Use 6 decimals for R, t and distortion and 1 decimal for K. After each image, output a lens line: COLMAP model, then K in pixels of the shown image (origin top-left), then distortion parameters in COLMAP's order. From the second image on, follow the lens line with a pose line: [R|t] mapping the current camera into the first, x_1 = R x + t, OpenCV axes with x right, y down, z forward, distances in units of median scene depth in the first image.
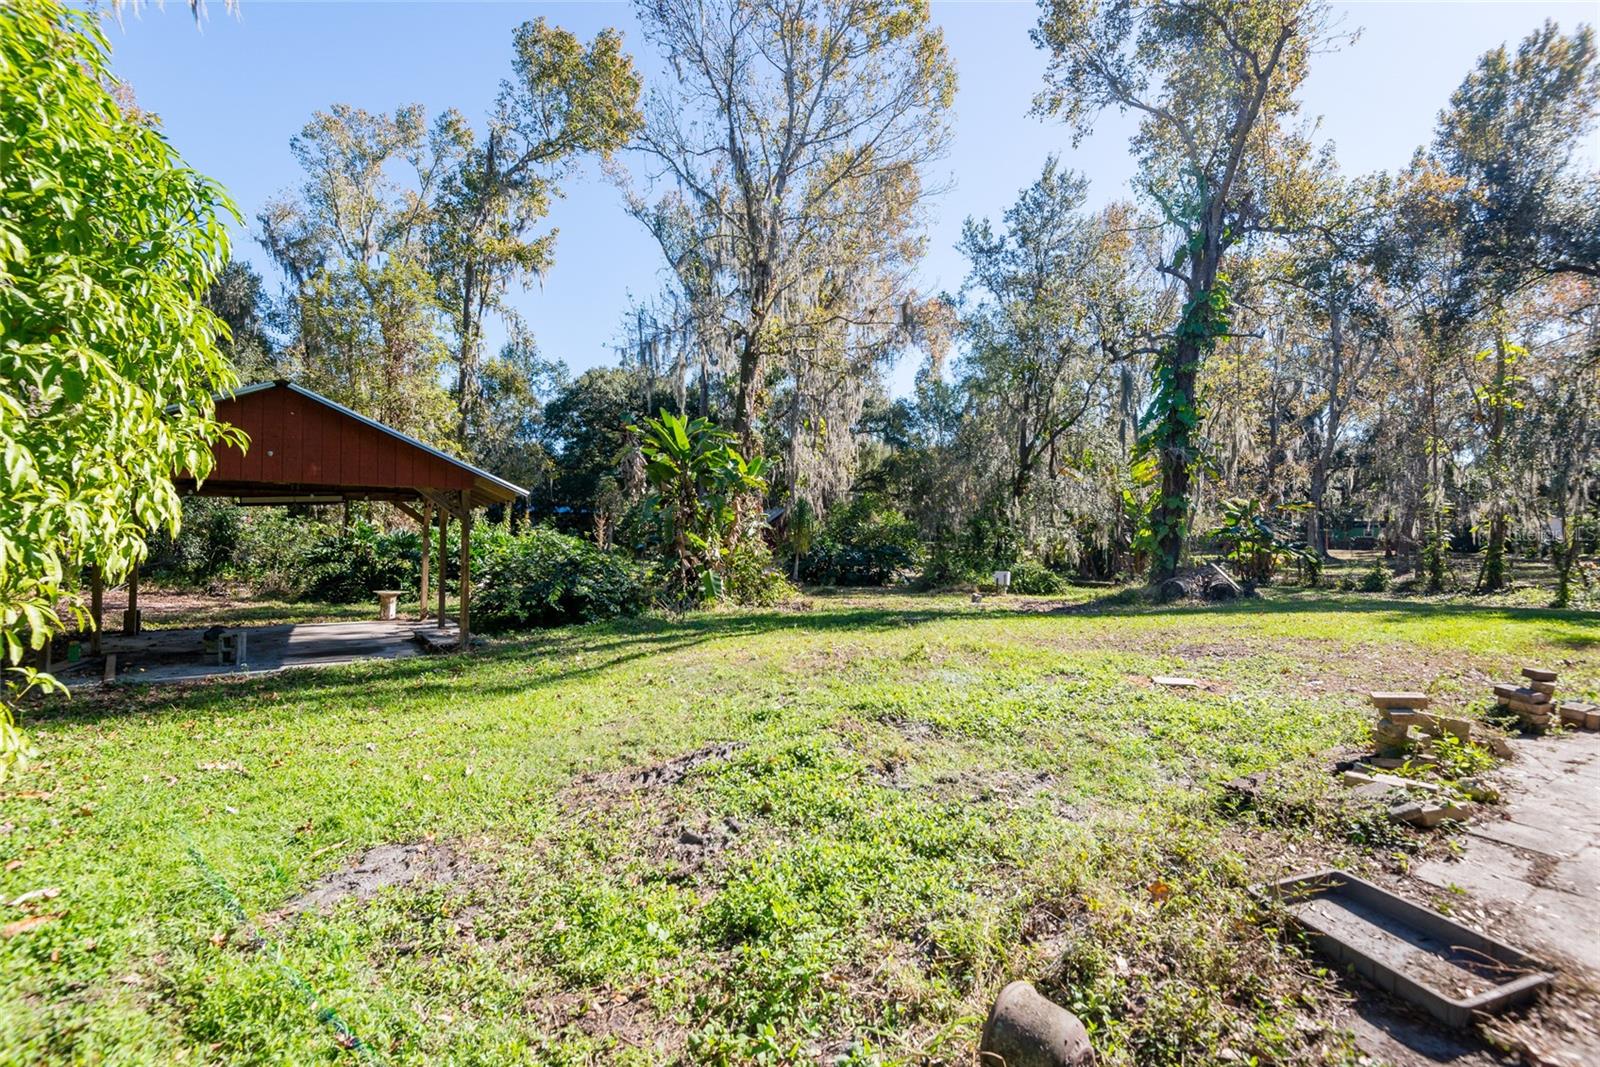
lens RADIAL K [[740.3, 0, 799.8], [0, 740.3, 534.8], [0, 0, 1]] dist [-0.000944, -0.000195]
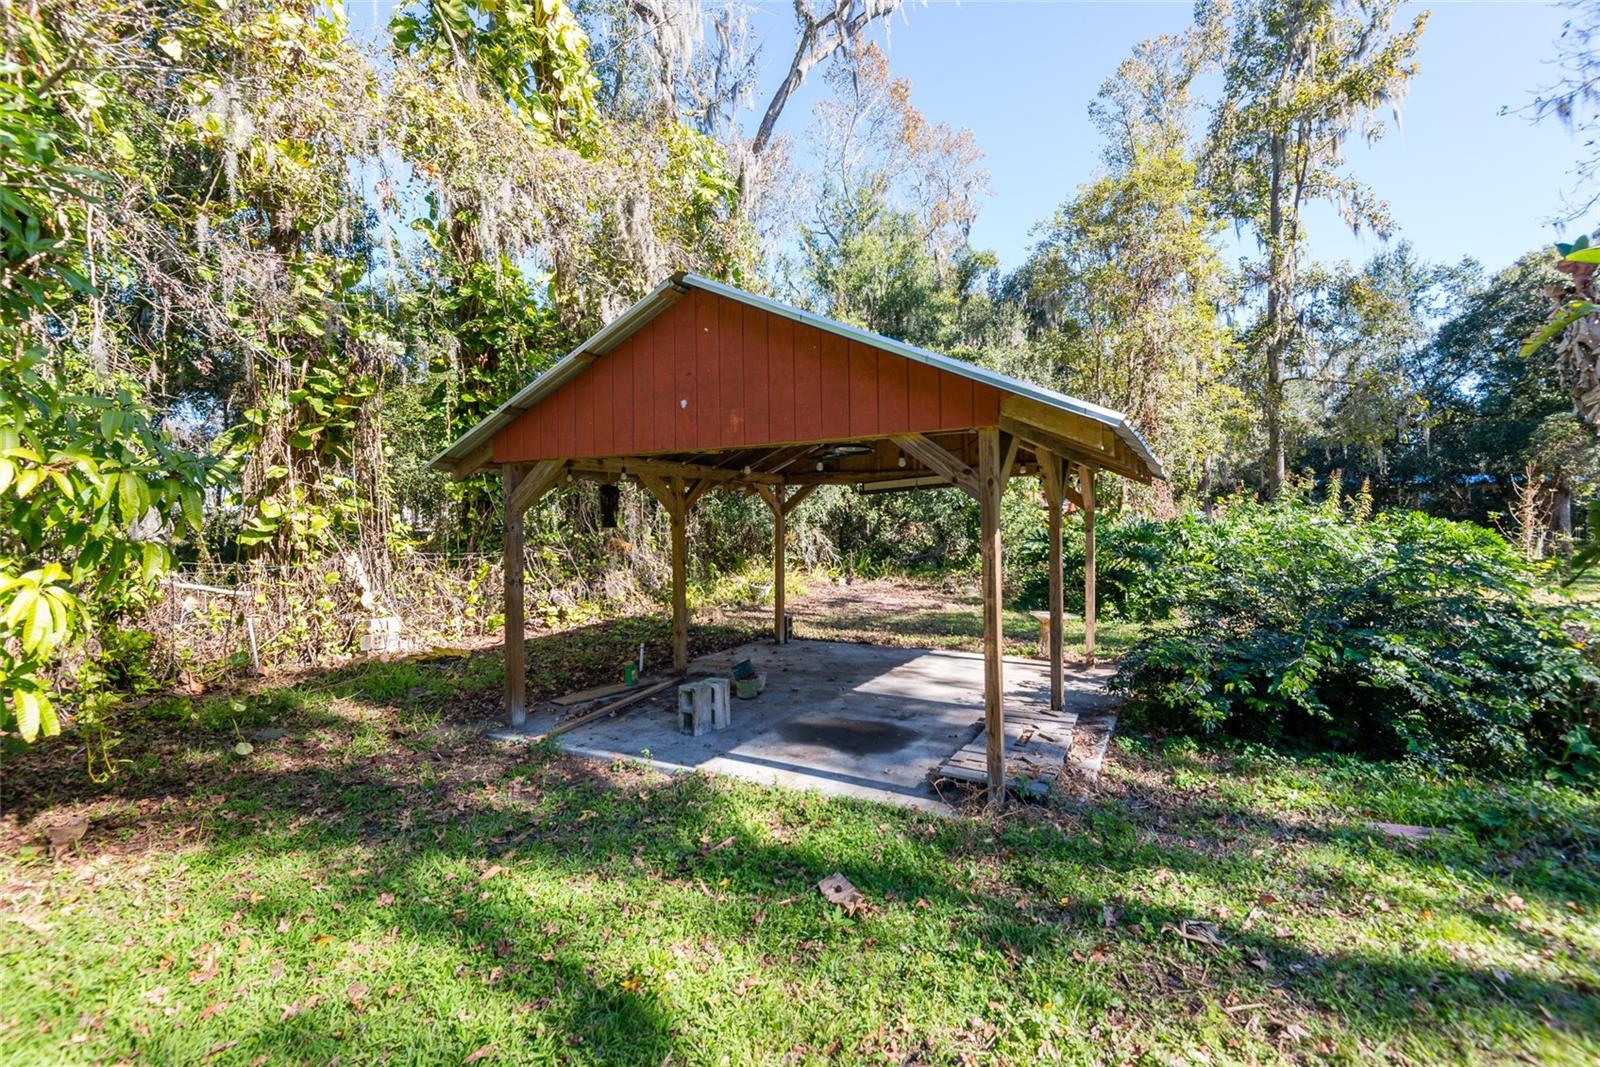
lens RADIAL K [[740.3, 0, 796.0], [0, 740.3, 525.5], [0, 0, 1]] dist [-0.000944, -0.000195]
pose [[0.479276, -0.008290, -0.877625, -0.045861], [0.017814, 0.999841, 0.000283, -0.003146], [0.877484, -0.015769, 0.479347, 0.243349]]
